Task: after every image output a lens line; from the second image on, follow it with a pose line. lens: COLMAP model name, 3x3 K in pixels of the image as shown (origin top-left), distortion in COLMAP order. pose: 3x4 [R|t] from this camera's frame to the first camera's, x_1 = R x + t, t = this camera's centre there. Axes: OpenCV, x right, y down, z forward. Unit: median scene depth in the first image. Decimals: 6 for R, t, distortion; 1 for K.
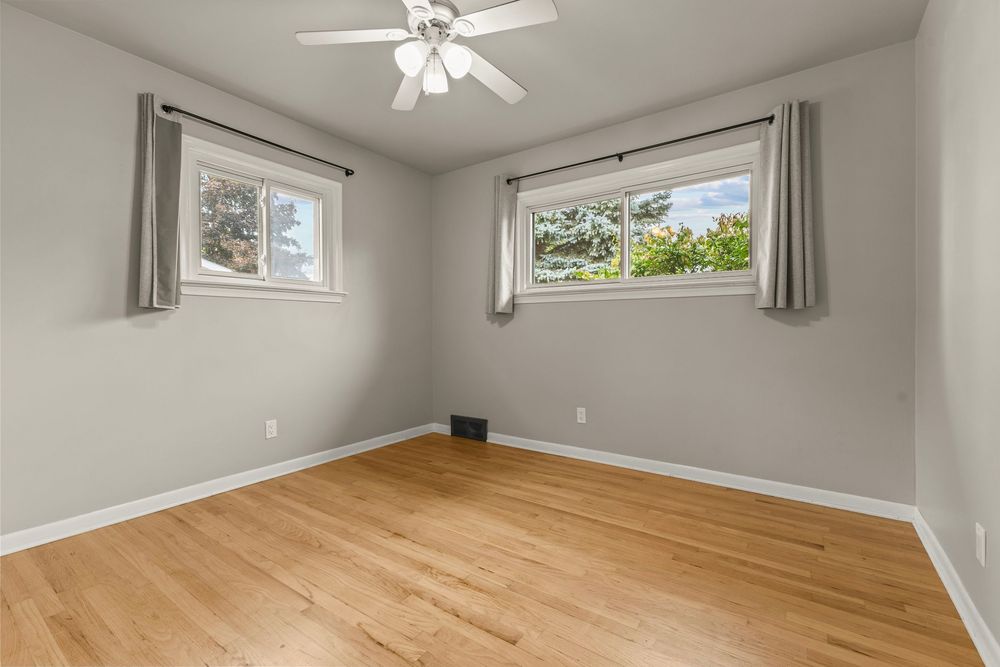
lens RADIAL K [[436.5, 0, 497.8], [0, 436.5, 331.1], [0, 0, 1]] dist [0.010977, -0.000187]
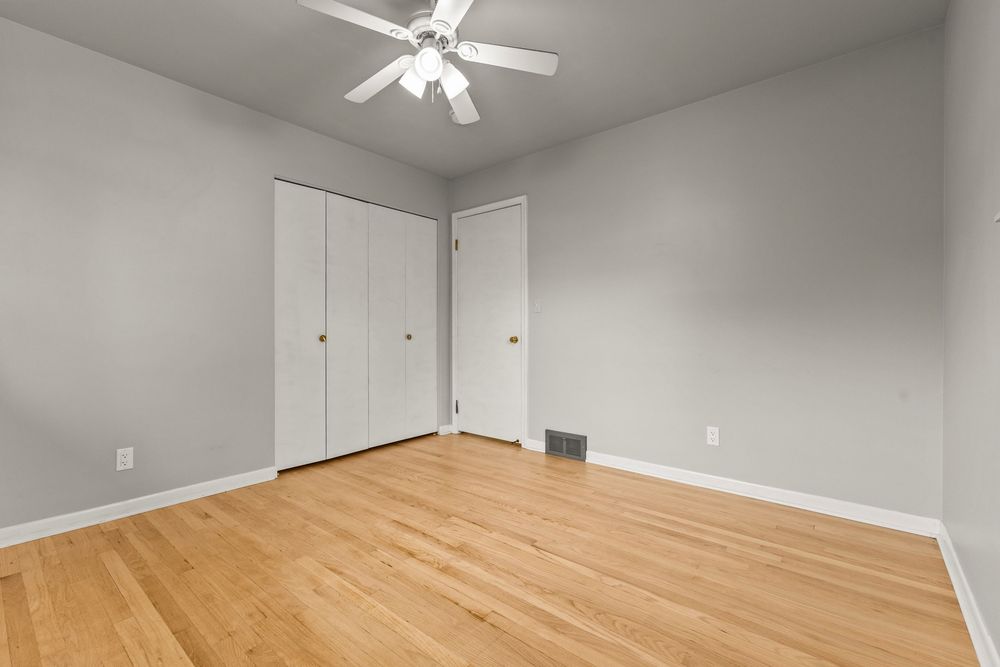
lens RADIAL K [[436.5, 0, 497.8], [0, 436.5, 331.1], [0, 0, 1]] dist [0.010977, -0.000187]
pose [[-0.997146, 0.006764, 0.075189, -0.370367], [0.007217, 0.999957, 0.005754, -0.011583], [-0.075147, 0.006280, -0.997153, 2.001072]]
